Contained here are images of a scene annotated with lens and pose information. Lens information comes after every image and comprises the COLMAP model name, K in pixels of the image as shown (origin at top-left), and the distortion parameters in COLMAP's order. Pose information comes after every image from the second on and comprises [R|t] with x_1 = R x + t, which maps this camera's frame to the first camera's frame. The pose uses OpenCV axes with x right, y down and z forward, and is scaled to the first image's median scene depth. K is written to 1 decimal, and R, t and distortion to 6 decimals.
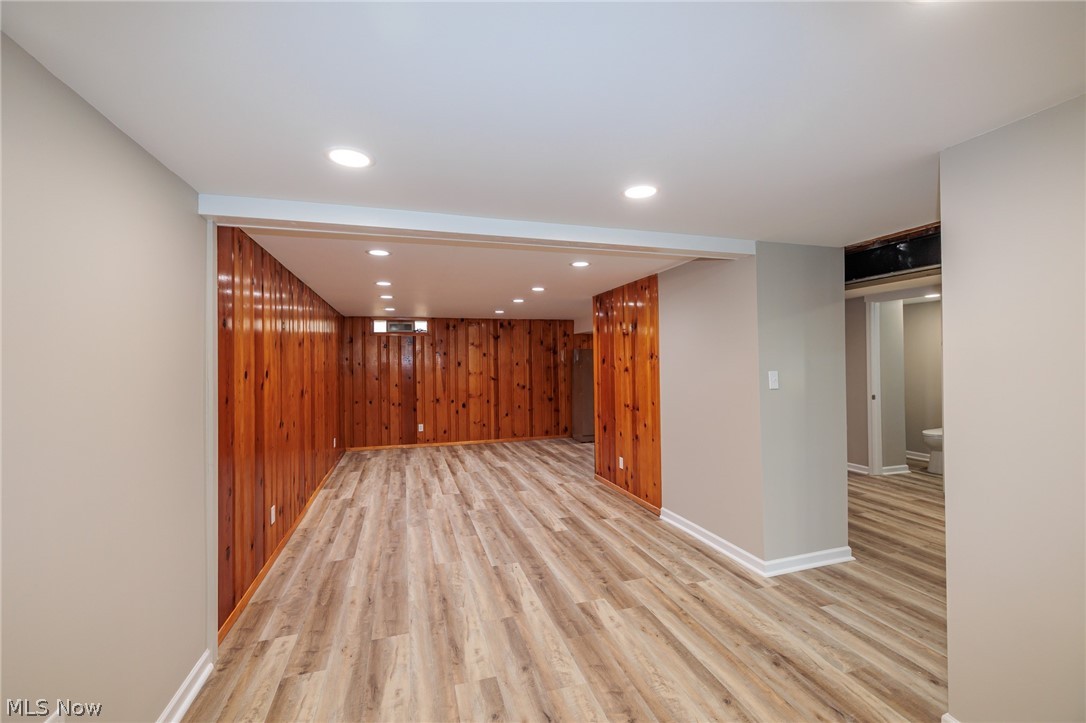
lens RADIAL K [[457.7, 0, 541.1], [0, 457.7, 360.2], [0, 0, 1]] dist [-0.000922, 0.000199]
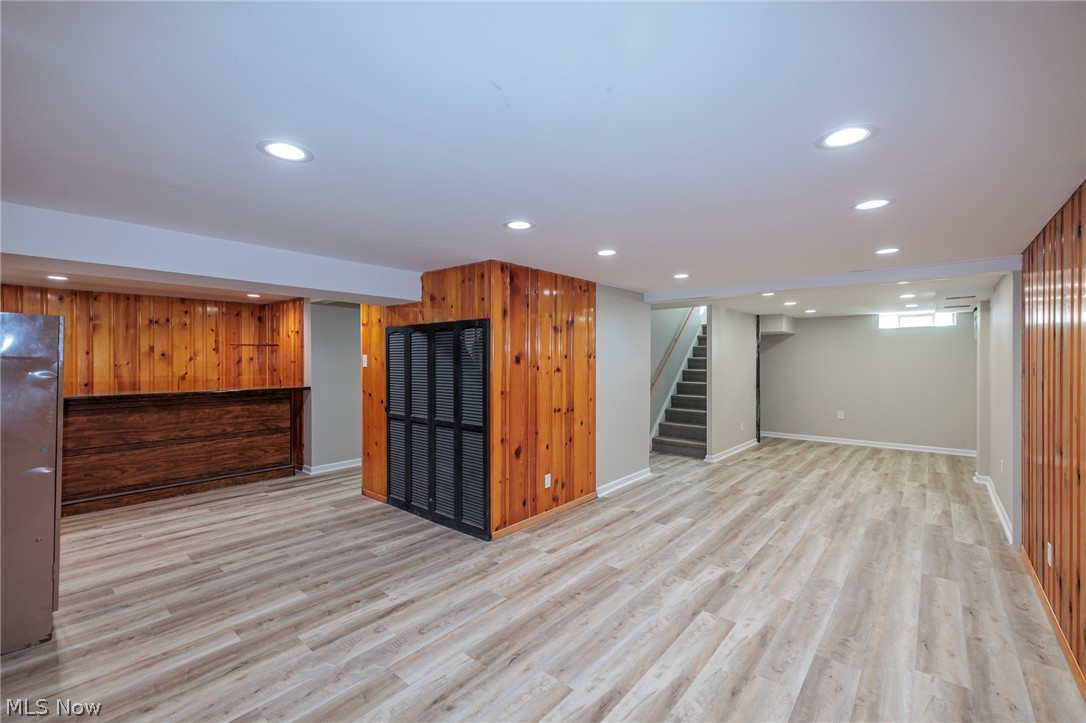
lens RADIAL K [[457.7, 0, 541.2], [0, 457.7, 360.0], [0, 0, 1]] dist [-0.000922, 0.000199]
pose [[-0.538384, 0.008702, 0.842654, -0.820393], [-0.001196, 0.999938, -0.011090, 0.017561], [-0.842699, -0.006978, -0.538340, 2.266343]]
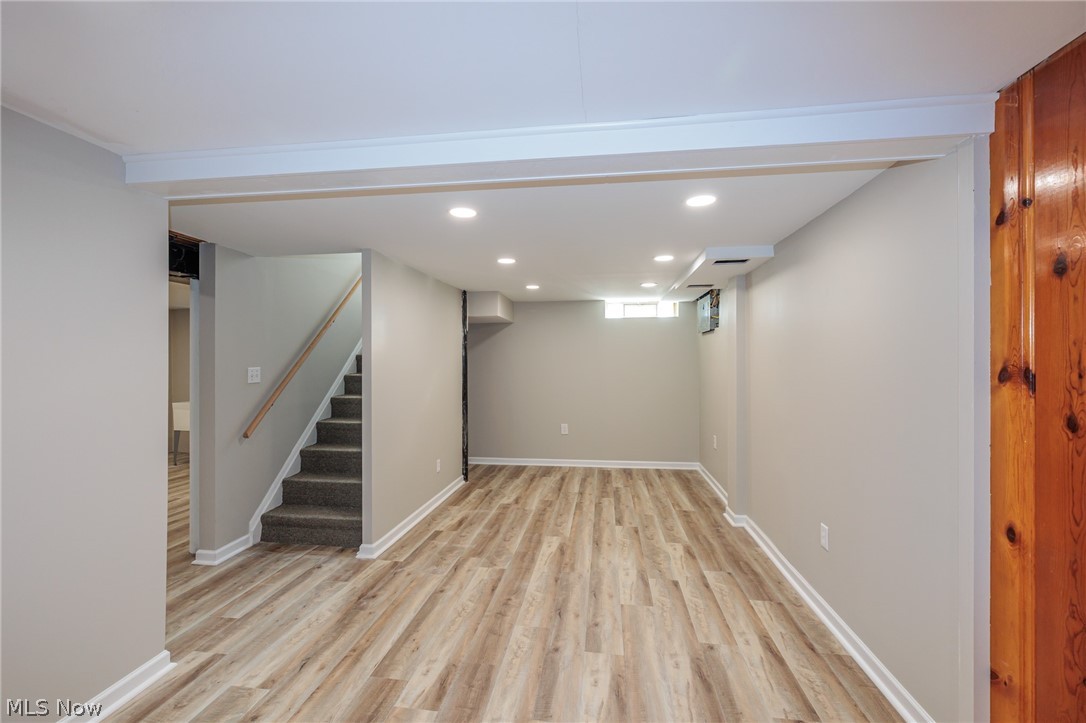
lens RADIAL K [[457.7, 0, 540.7], [0, 457.7, 358.6], [0, 0, 1]] dist [-0.000922, 0.000199]
pose [[-0.908207, 0.013465, 0.418304, -0.300470], [0.008826, 0.999876, -0.013023, 0.014952], [-0.418427, -0.008135, -0.908214, 1.317782]]
